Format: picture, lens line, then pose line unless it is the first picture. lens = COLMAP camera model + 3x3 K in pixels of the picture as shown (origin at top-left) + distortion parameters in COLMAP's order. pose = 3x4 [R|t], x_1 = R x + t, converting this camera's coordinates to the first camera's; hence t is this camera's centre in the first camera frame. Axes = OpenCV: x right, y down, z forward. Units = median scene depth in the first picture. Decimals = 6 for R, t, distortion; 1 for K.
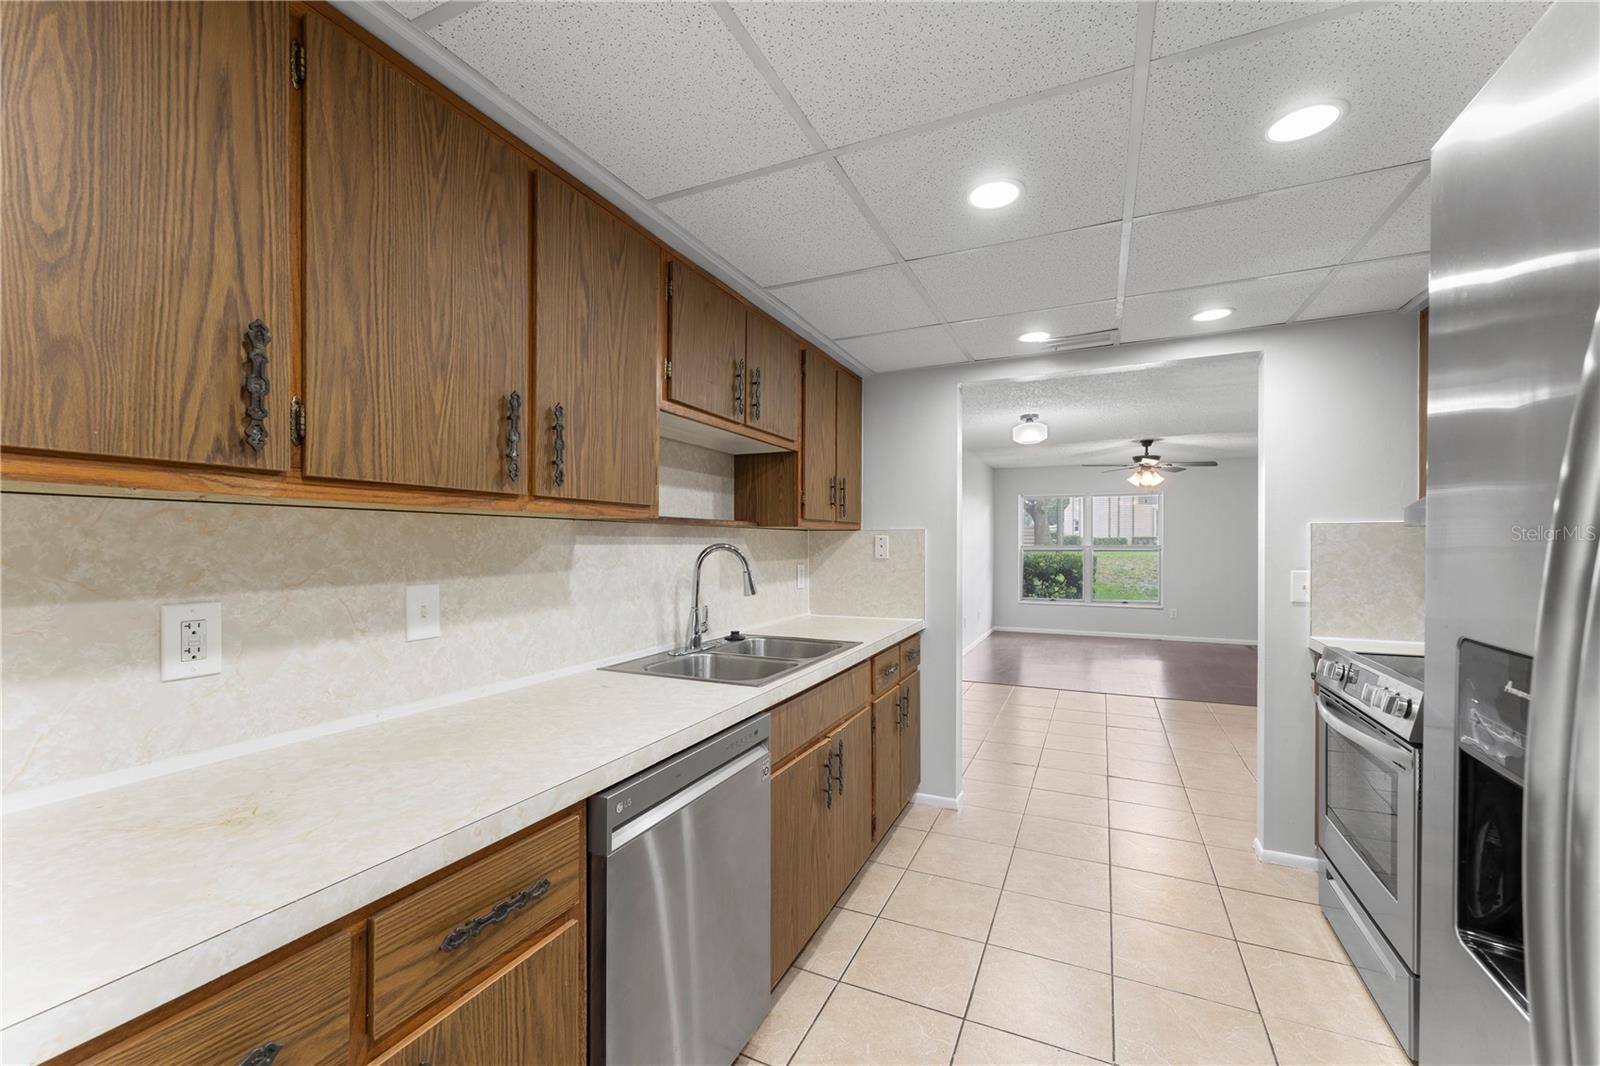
lens RADIAL K [[644.8, 0, 798.6], [0, 644.8, 545.0], [0, 0, 1]] dist [-0.000015, -0.000147]
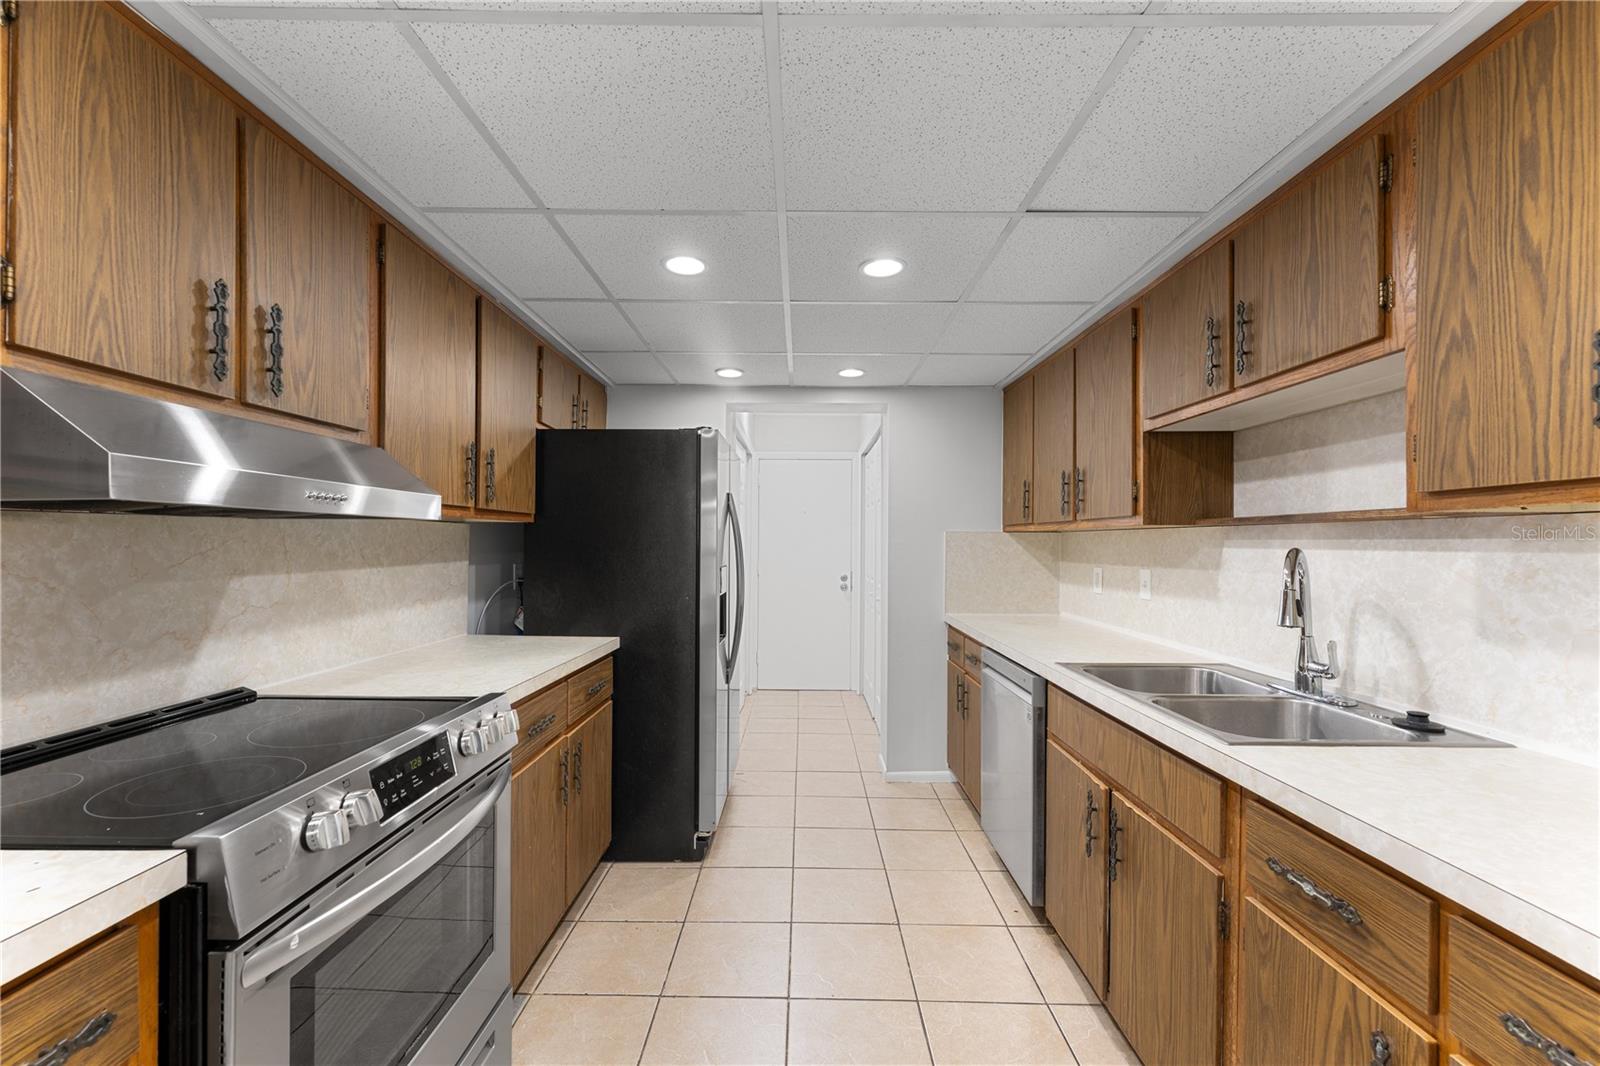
lens RADIAL K [[644.8, 0, 799.1], [0, 644.8, 542.5], [0, 0, 1]] dist [-0.000015, -0.000147]
pose [[-0.907518, -0.006455, -0.419963, 0.581354], [-0.008167, 0.999964, 0.002279, -0.004861], [0.419933, 0.005498, -0.907538, 1.239360]]
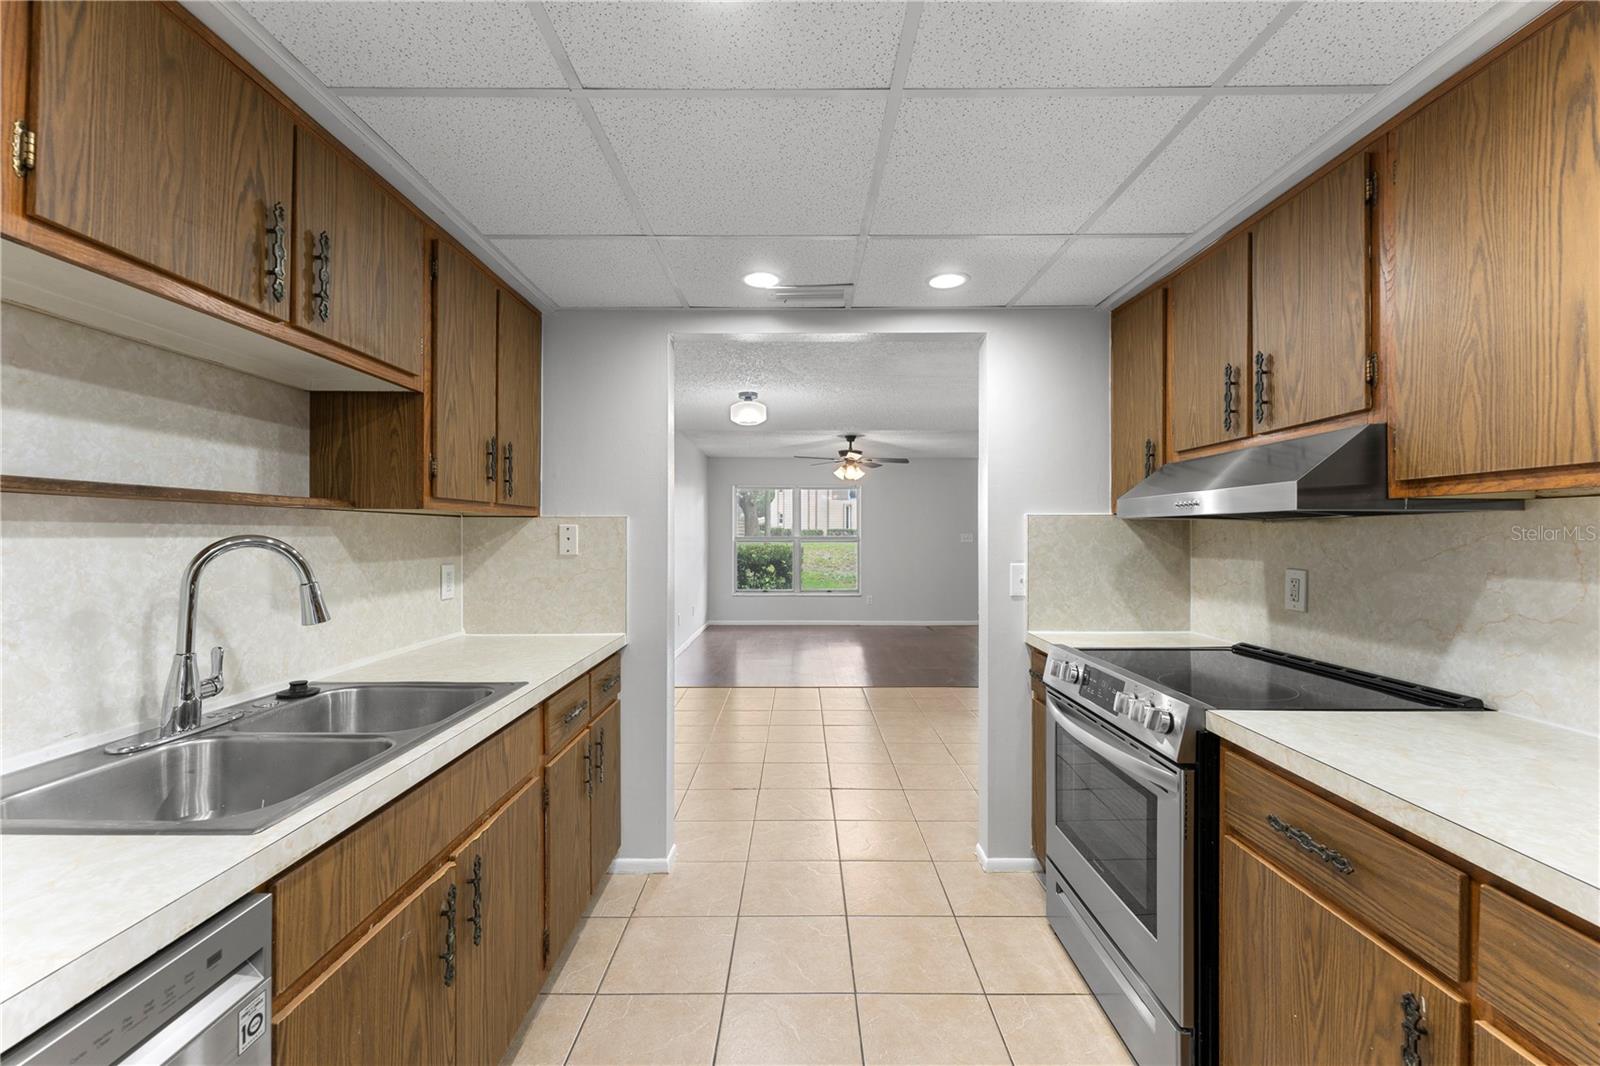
lens RADIAL K [[644.8, 0, 794.8], [0, 644.8, 538.5], [0, 0, 1]] dist [-0.000015, -0.000147]
pose [[0.908797, -0.001354, 0.417237, 0.068578], [-0.000195, 0.999993, 0.003671, -0.001231], [-0.417240, -0.003418, 0.908790, 0.257737]]
